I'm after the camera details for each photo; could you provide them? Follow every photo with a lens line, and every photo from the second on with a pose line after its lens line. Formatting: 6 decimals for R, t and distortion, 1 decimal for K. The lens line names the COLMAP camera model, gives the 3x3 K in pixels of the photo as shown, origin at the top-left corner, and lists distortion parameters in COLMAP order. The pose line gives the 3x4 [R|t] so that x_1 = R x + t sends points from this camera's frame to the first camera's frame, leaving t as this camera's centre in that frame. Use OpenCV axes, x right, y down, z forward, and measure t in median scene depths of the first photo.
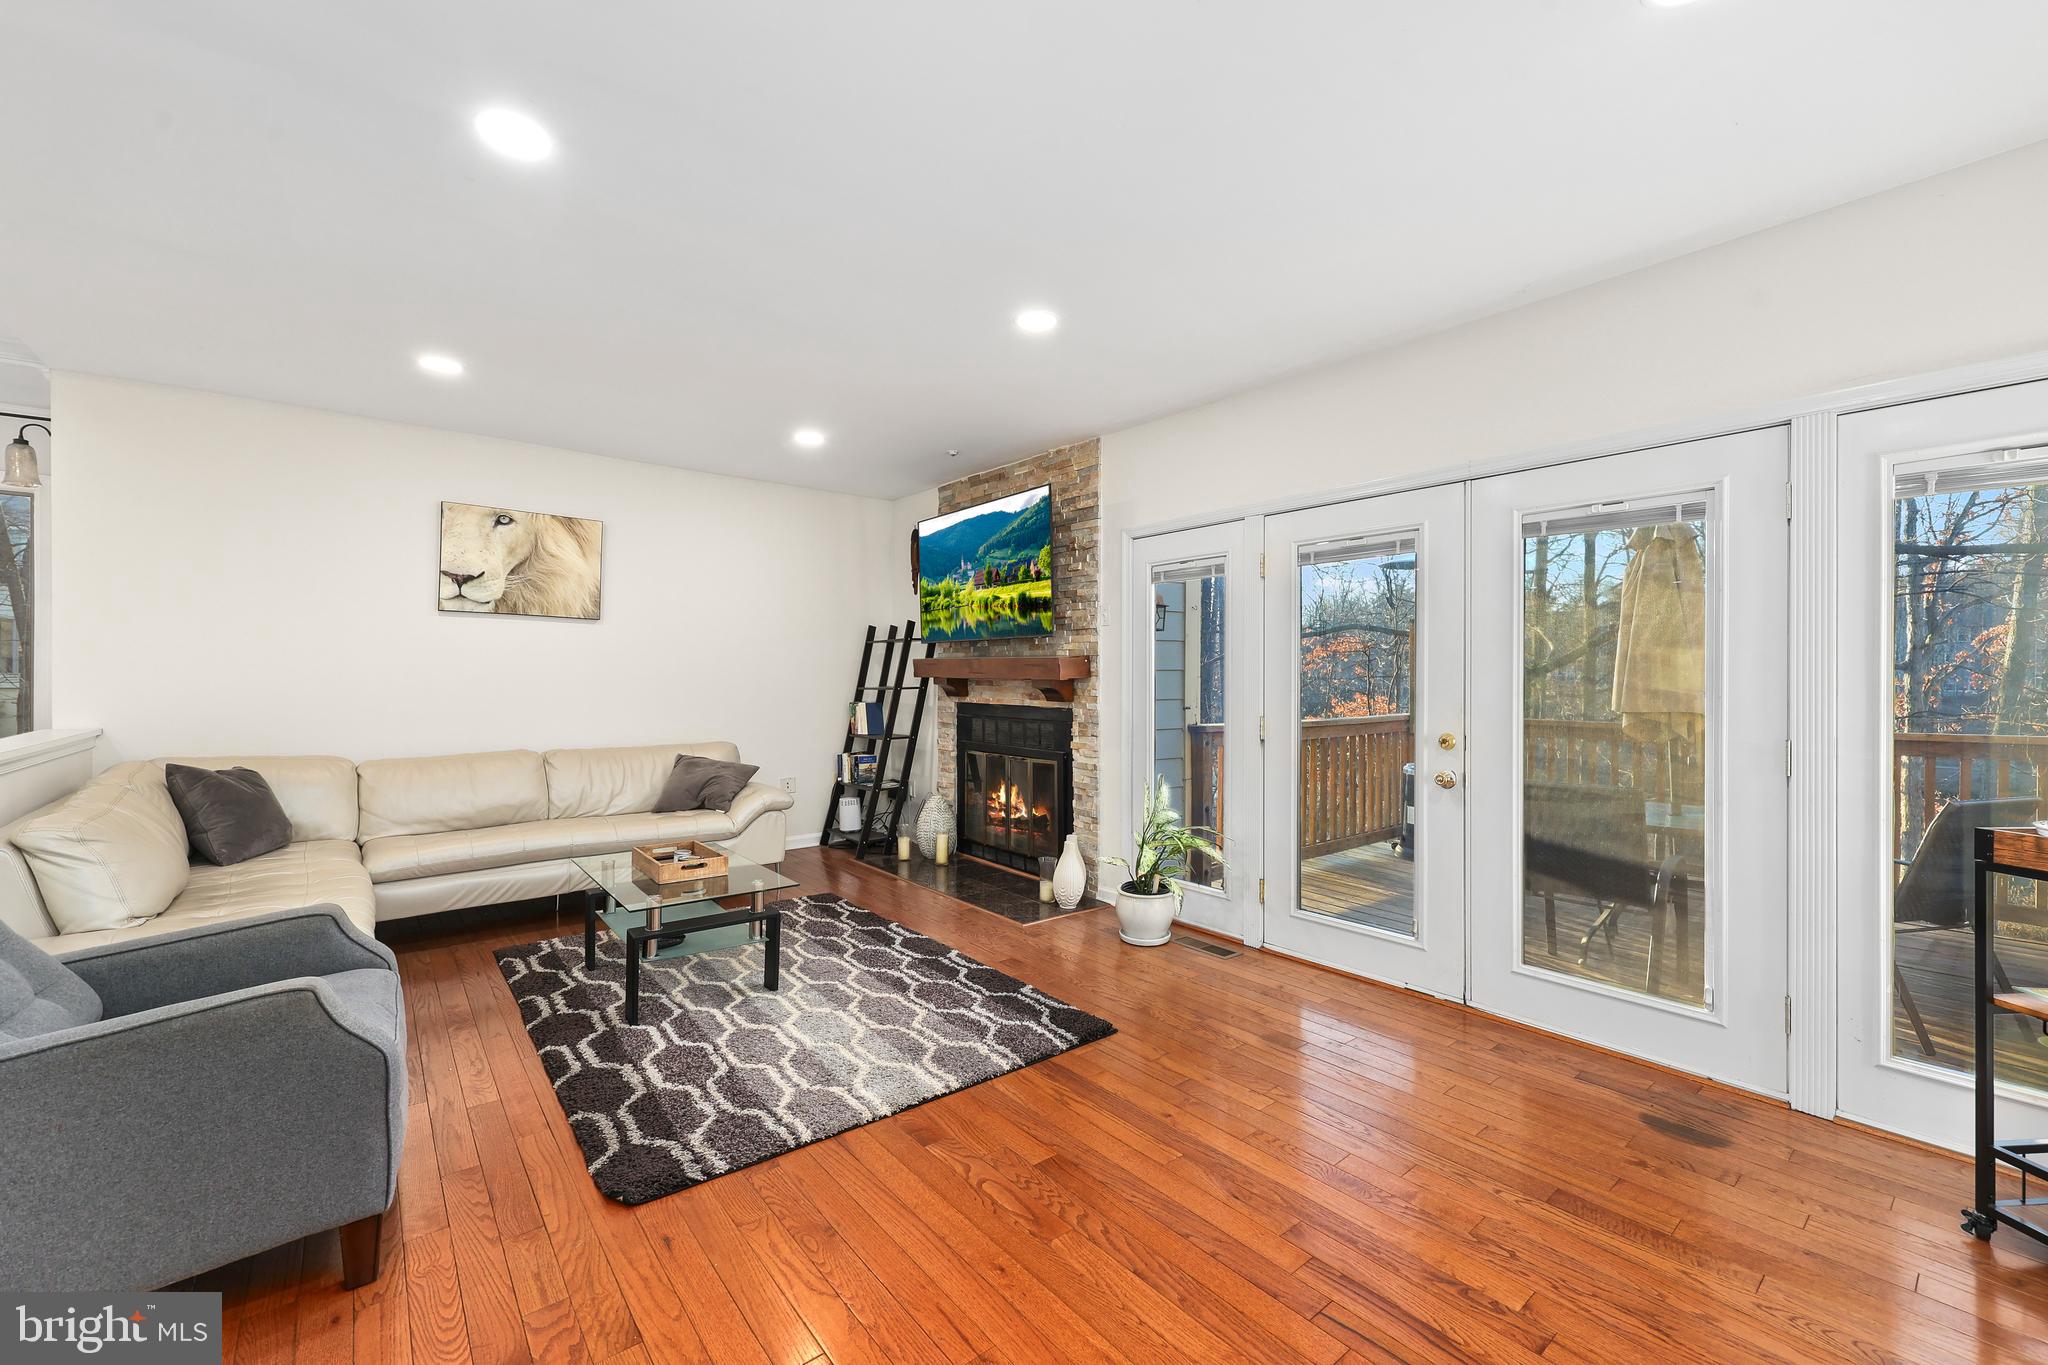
lens RADIAL K [[824.2, 0, 1019.0], [0, 824.2, 693.2], [0, 0, 1]] dist [-0.010154, 0.001104]
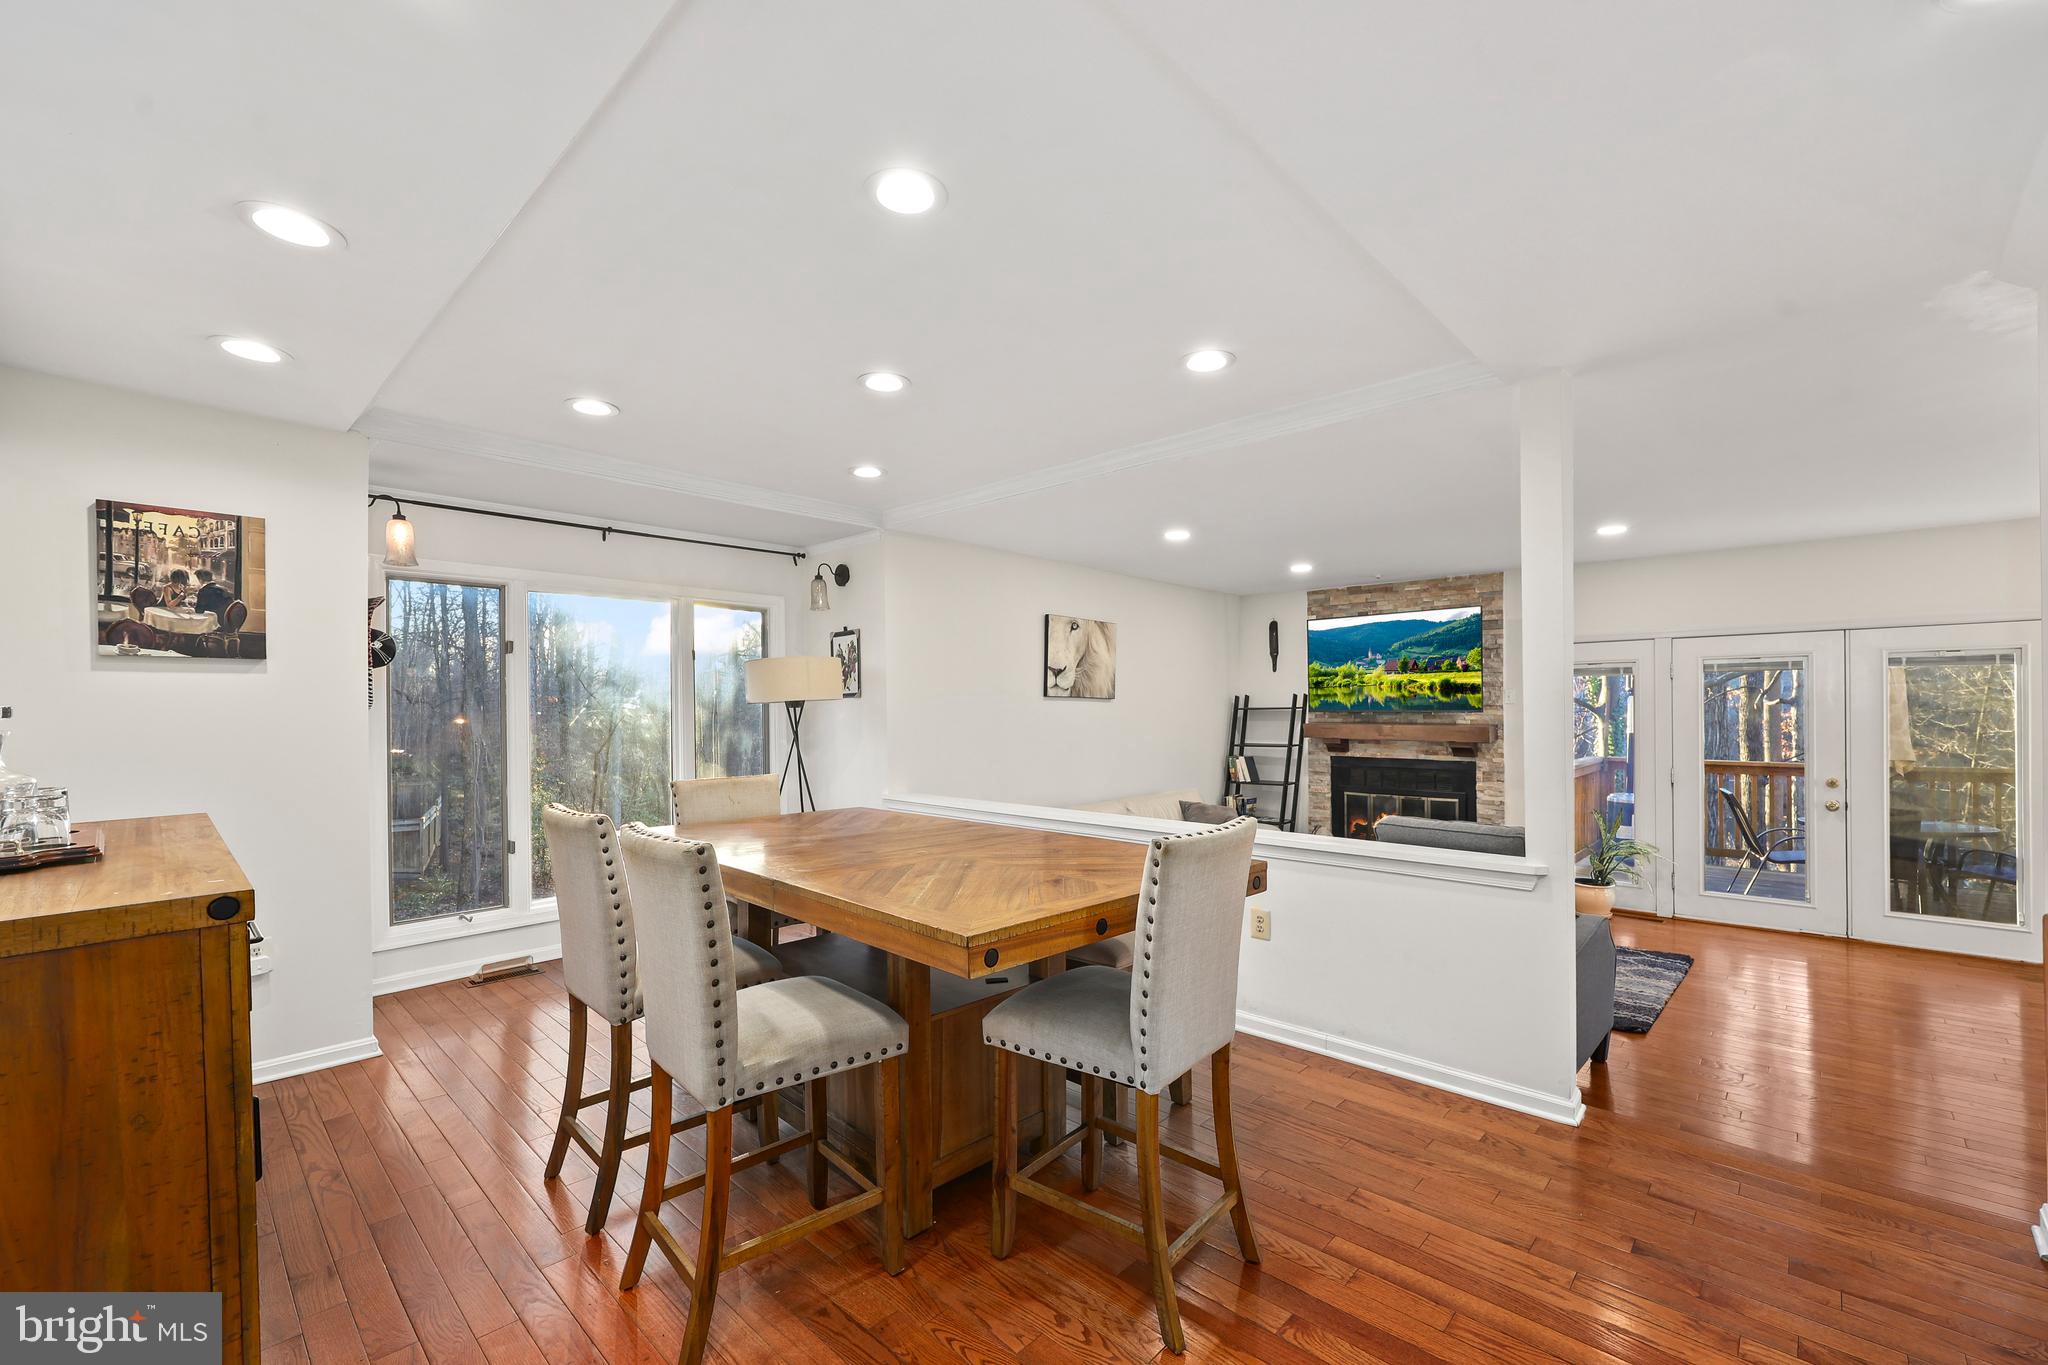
lens RADIAL K [[824.2, 0, 1020.2], [0, 824.2, 739.4], [0, 0, 1]] dist [-0.010154, 0.001104]
pose [[0.991801, -0.016155, 0.126766, -0.918609], [0.013792, 0.999715, 0.019497, -0.059112], [-0.127045, -0.017589, 0.991741, -0.302572]]
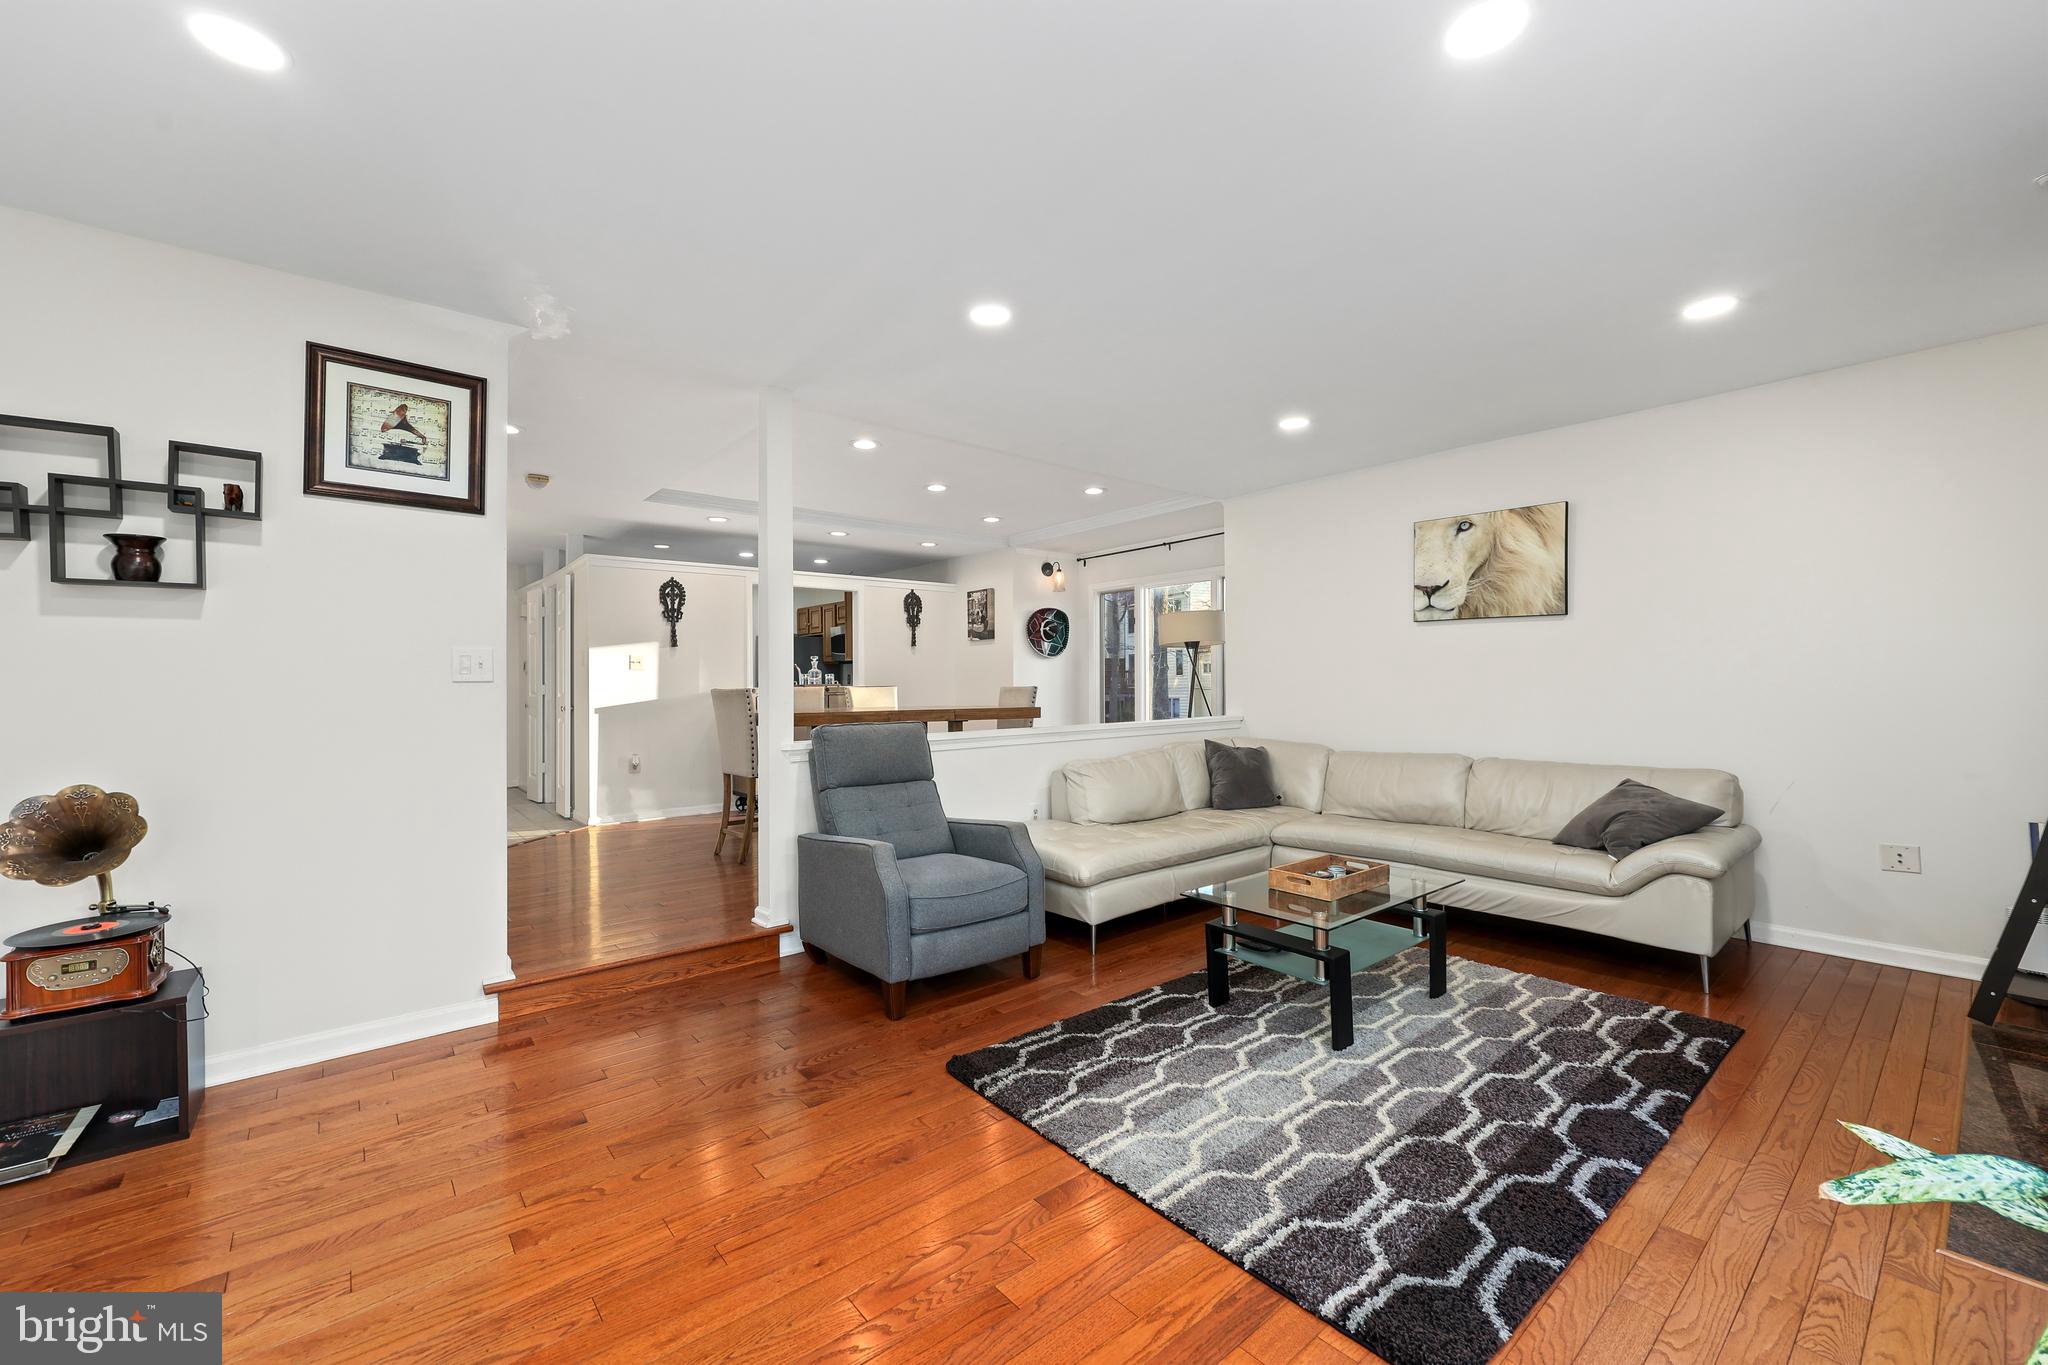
lens RADIAL K [[824.2, 0, 1043.7], [0, 824.2, 683.1], [0, 0, 1]] dist [-0.010154, 0.001104]
pose [[0.020974, -0.008416, -0.999745, 0.387335], [-0.009116, 0.999921, -0.008609, -0.004372], [0.999738, 0.009294, 0.020896, 0.480651]]
